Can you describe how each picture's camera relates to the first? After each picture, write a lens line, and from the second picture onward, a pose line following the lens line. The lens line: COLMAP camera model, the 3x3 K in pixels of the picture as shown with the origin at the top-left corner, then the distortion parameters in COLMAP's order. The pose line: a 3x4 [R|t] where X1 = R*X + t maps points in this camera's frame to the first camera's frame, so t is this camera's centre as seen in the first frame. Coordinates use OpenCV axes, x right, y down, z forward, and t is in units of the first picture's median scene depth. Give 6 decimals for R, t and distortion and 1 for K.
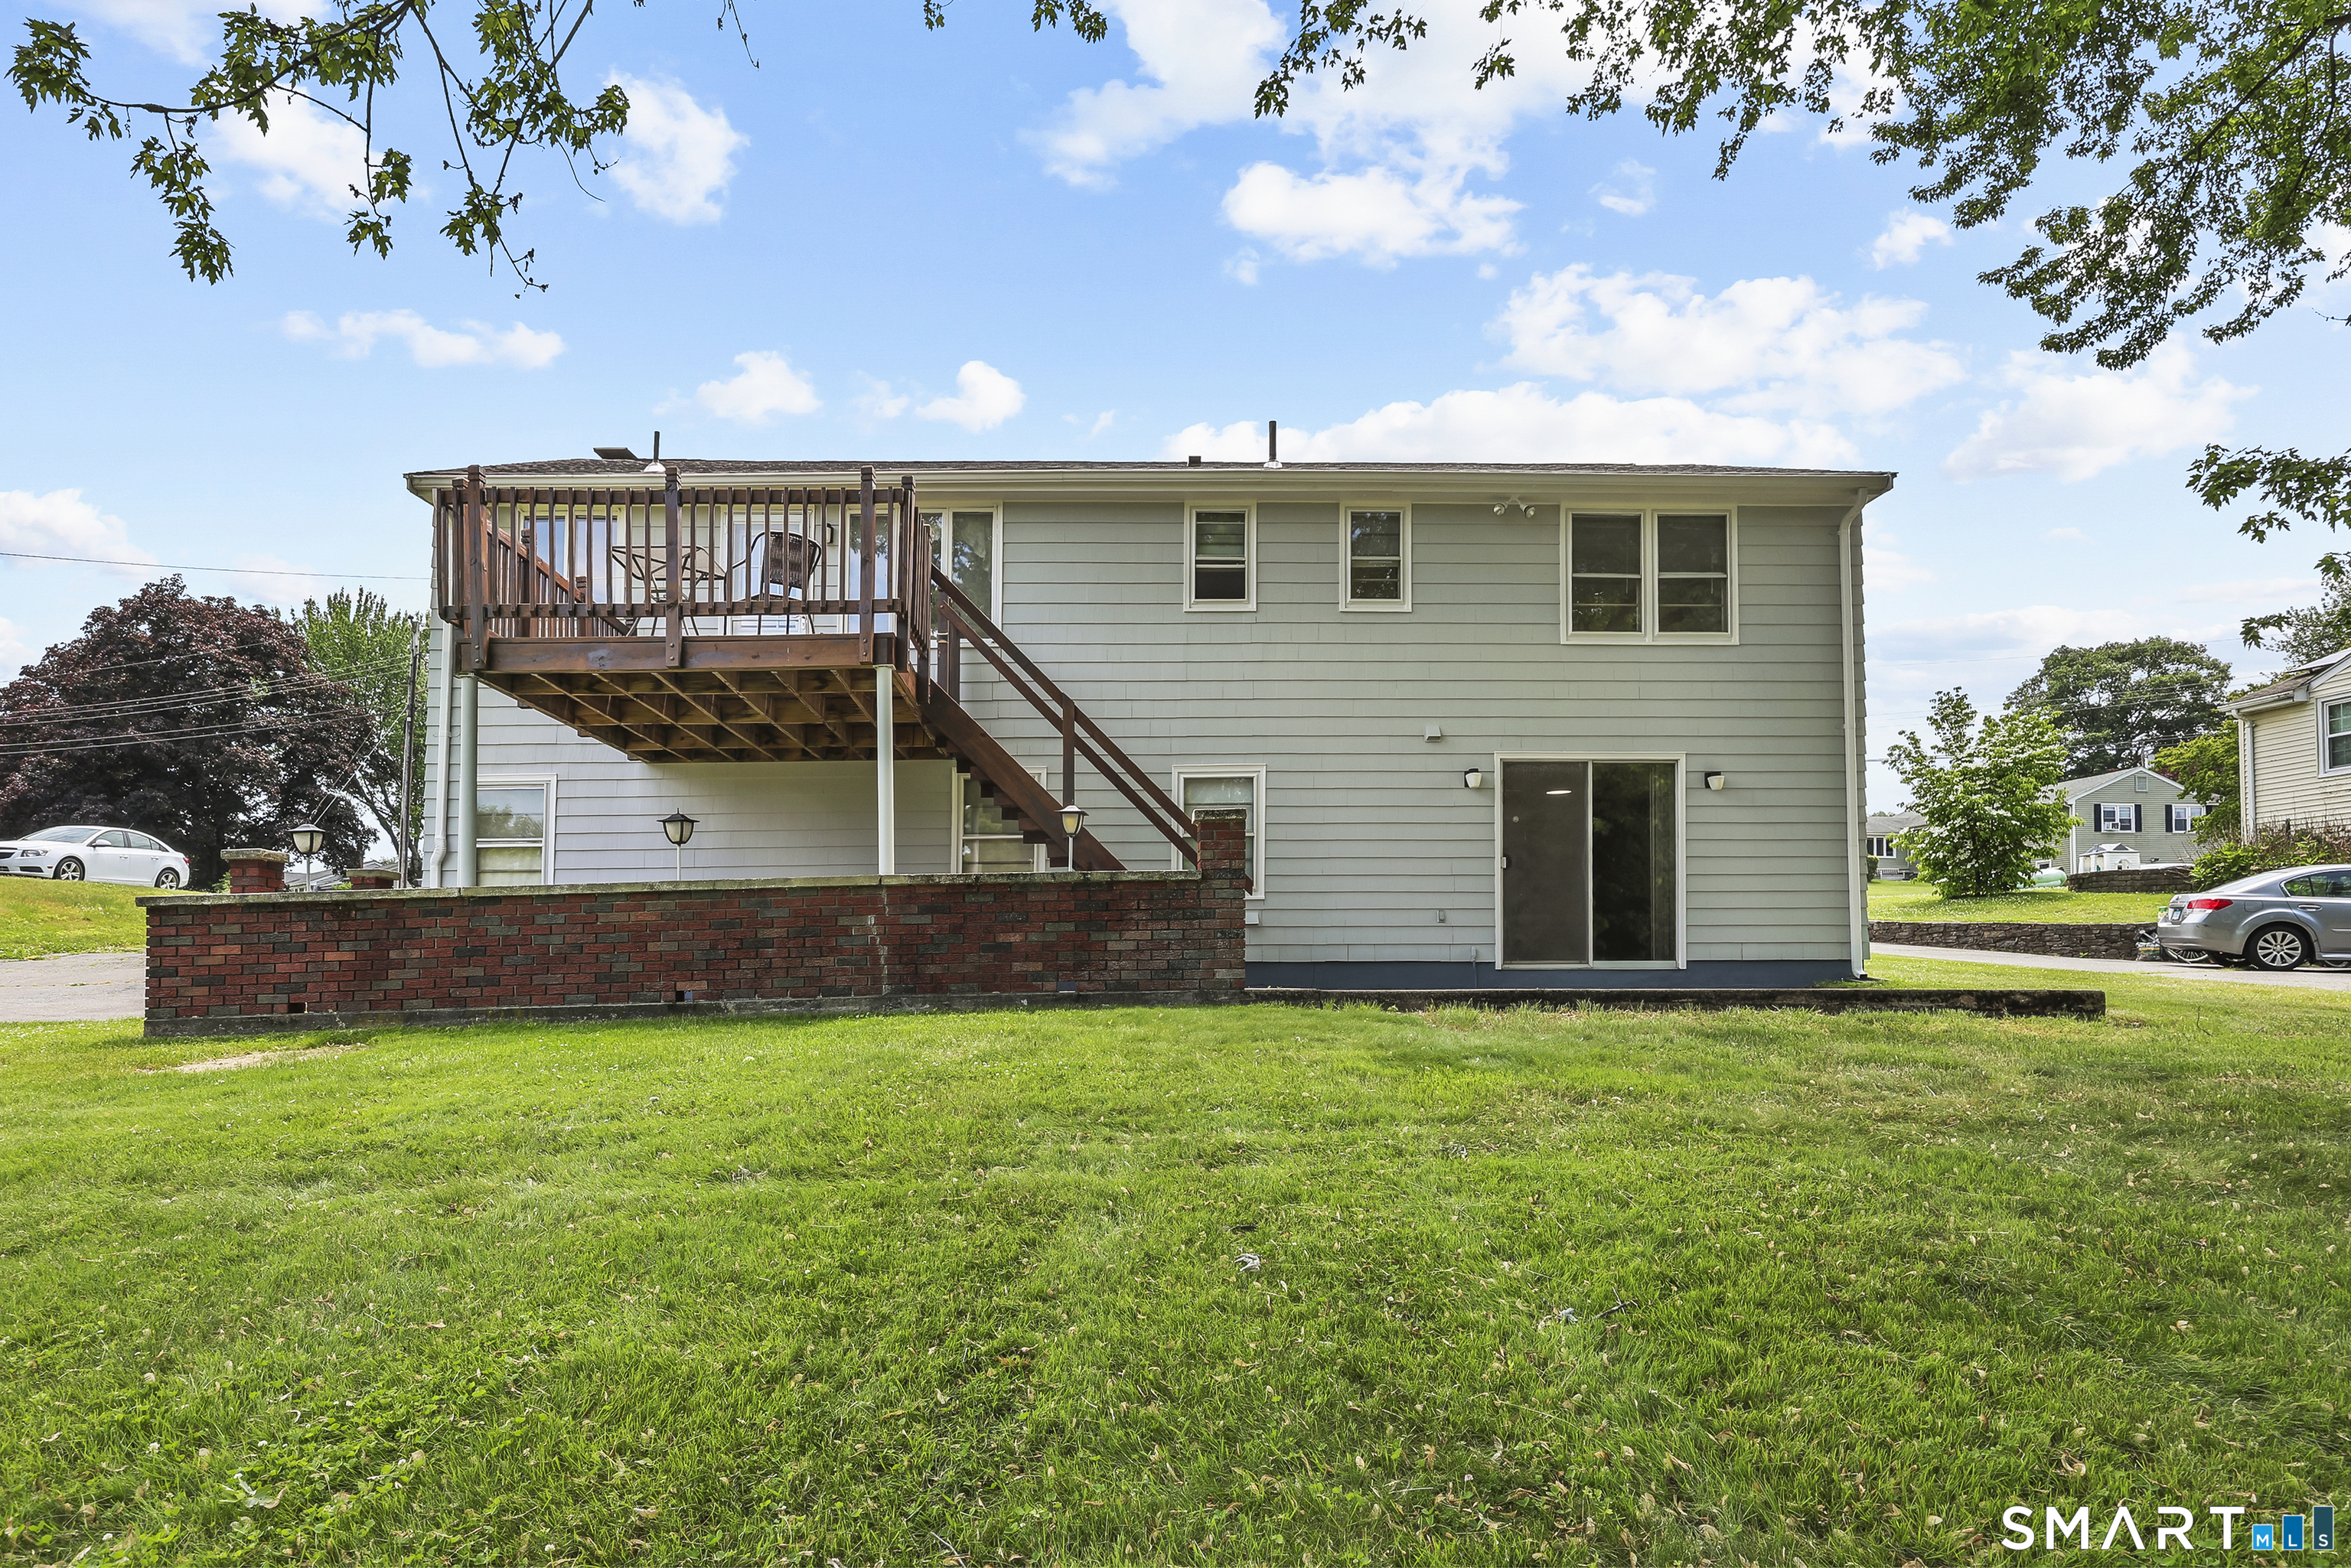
lens RADIAL K [[1258.2, 0, 1139.0], [0, 1258.2, 783.8], [0, 0, 1]] dist [0.002126, 0.000358]
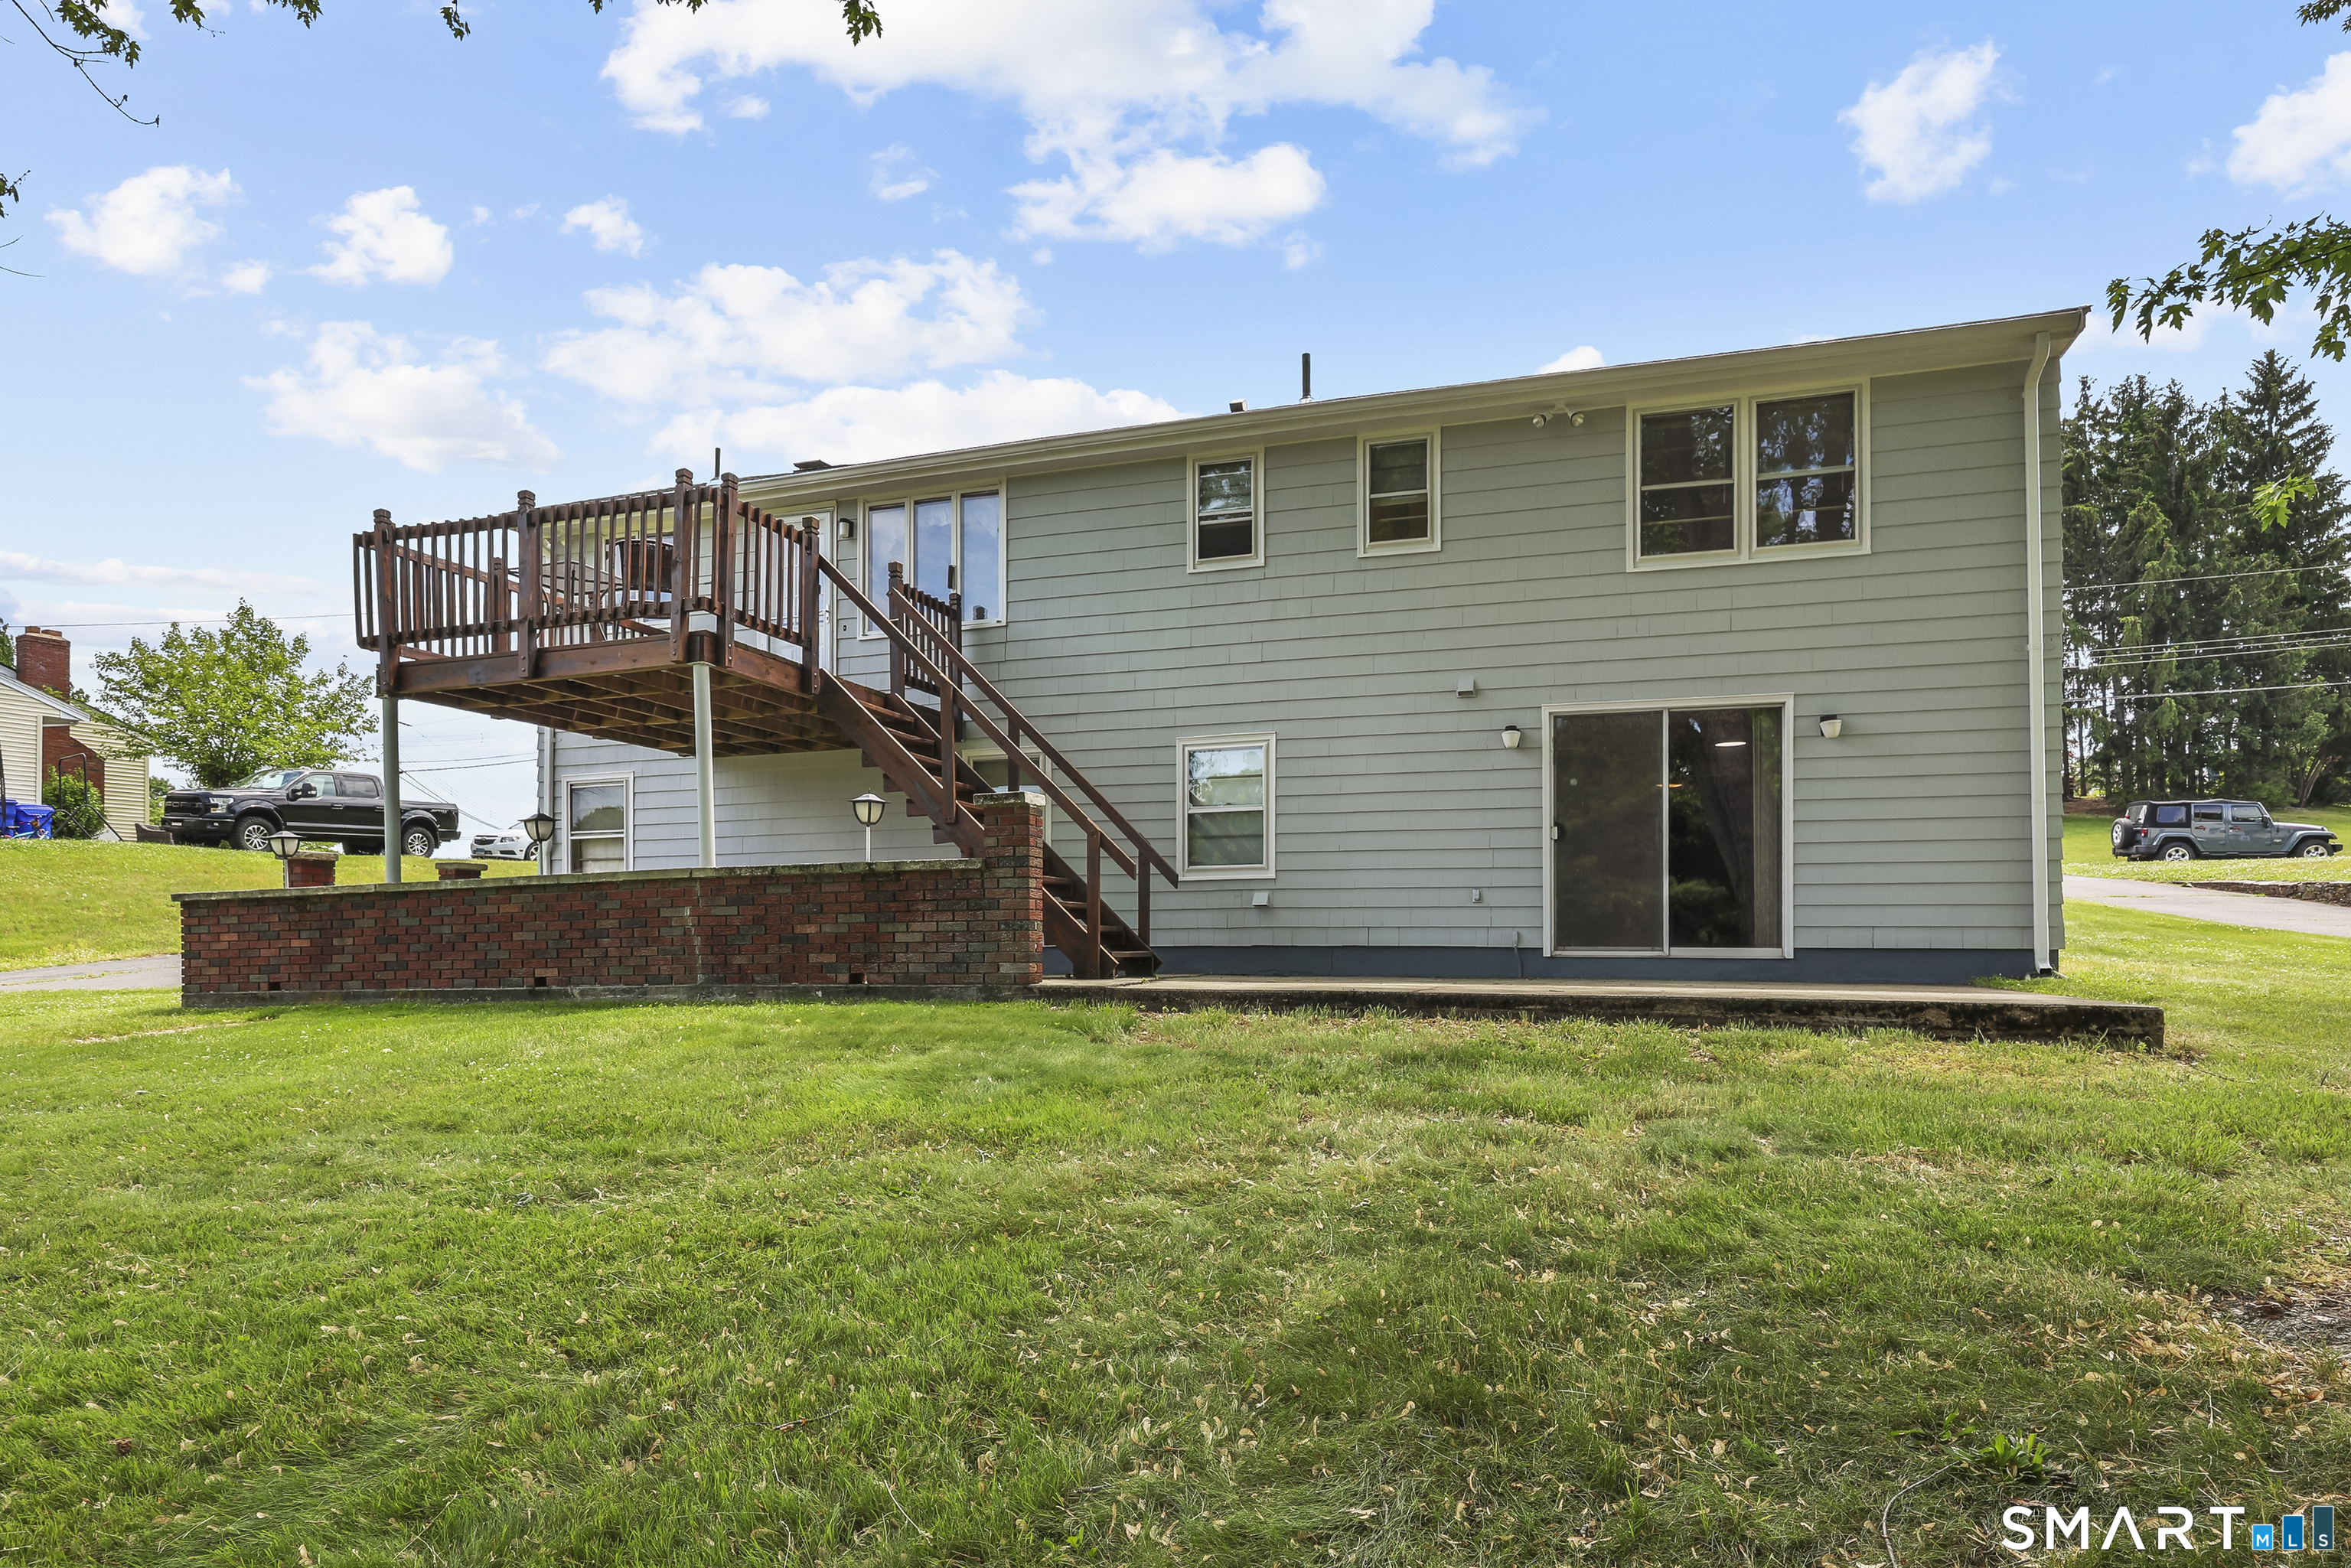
lens RADIAL K [[1258.2, 0, 1139.0], [0, 1258.2, 783.8], [0, 0, 1]] dist [0.002126, 0.000358]
pose [[0.944905, -0.033120, -0.325664, 0.305407], [0.042660, 0.998843, 0.022195, -0.002301], [0.324552, -0.034865, 0.945225, 0.094257]]
